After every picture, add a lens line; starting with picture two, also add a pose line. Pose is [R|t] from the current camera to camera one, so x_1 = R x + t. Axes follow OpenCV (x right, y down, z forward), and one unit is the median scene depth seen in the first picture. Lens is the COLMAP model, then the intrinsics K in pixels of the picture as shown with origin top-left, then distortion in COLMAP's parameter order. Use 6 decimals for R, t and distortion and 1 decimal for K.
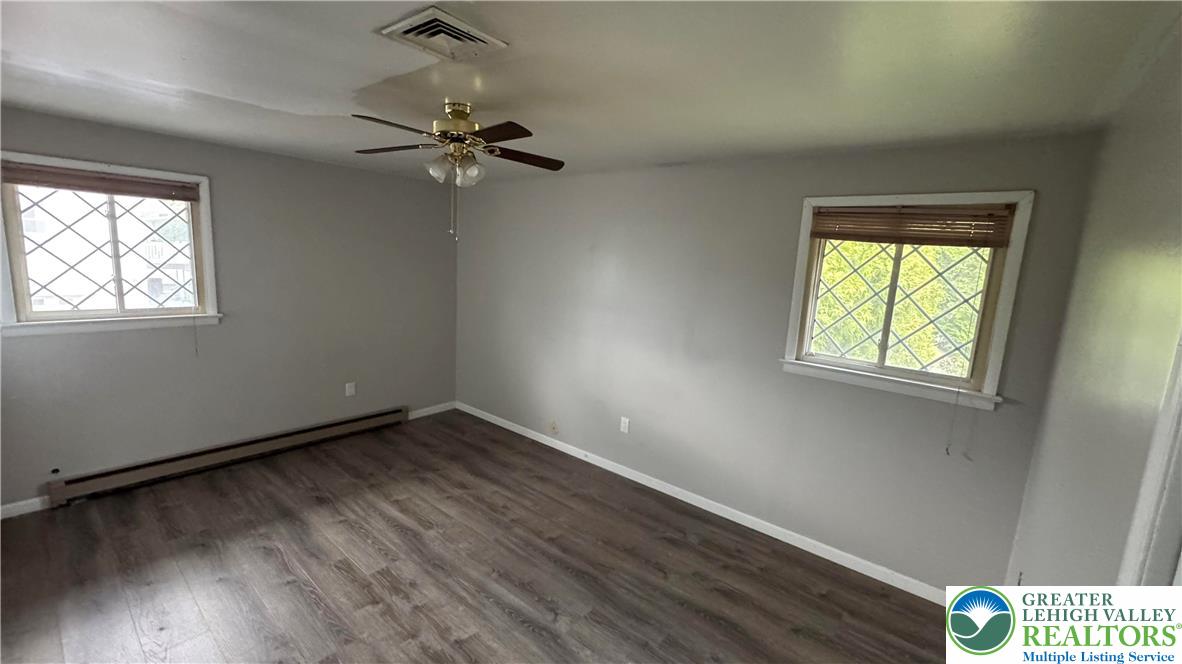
lens RADIAL K [[475.9, 0, 589.3], [0, 475.9, 343.3], [0, 0, 1]] dist [-0.003197, 0.000027]
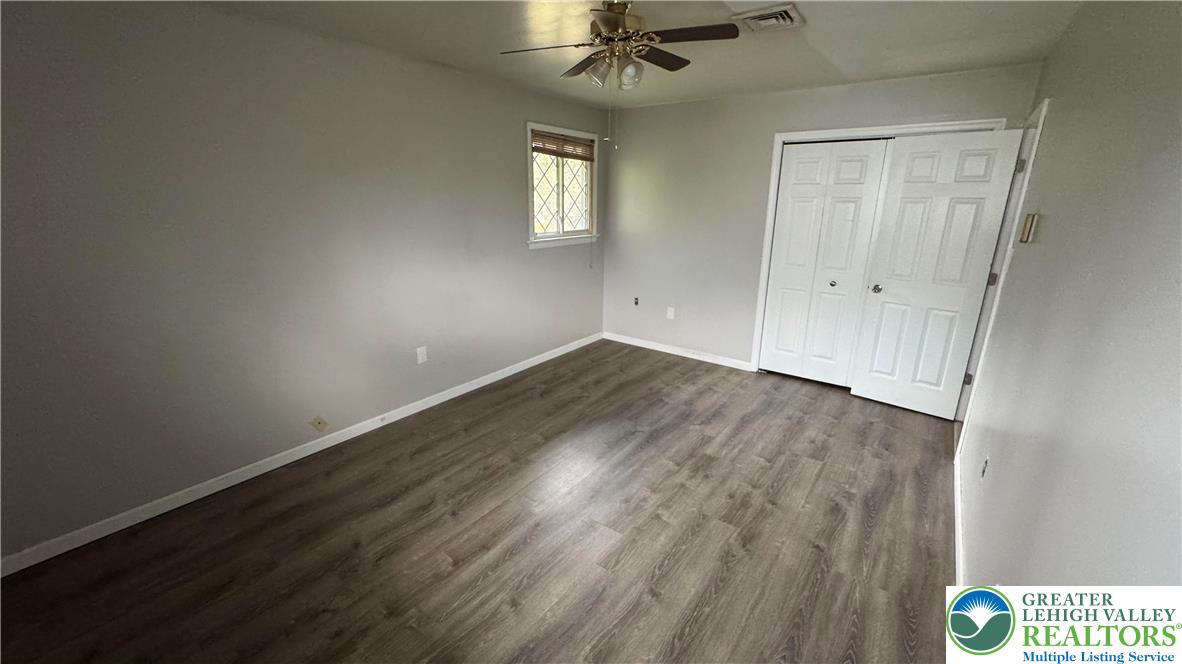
lens RADIAL K [[475.9, 0, 589.3], [0, 475.9, 343.3], [0, 0, 1]] dist [-0.003197, 0.000027]
pose [[-0.065056, -0.348439, 0.935071, -0.946577], [0.164649, 0.920464, 0.354451, -0.145062], [-0.984204, 0.177018, -0.002511, 0.798853]]
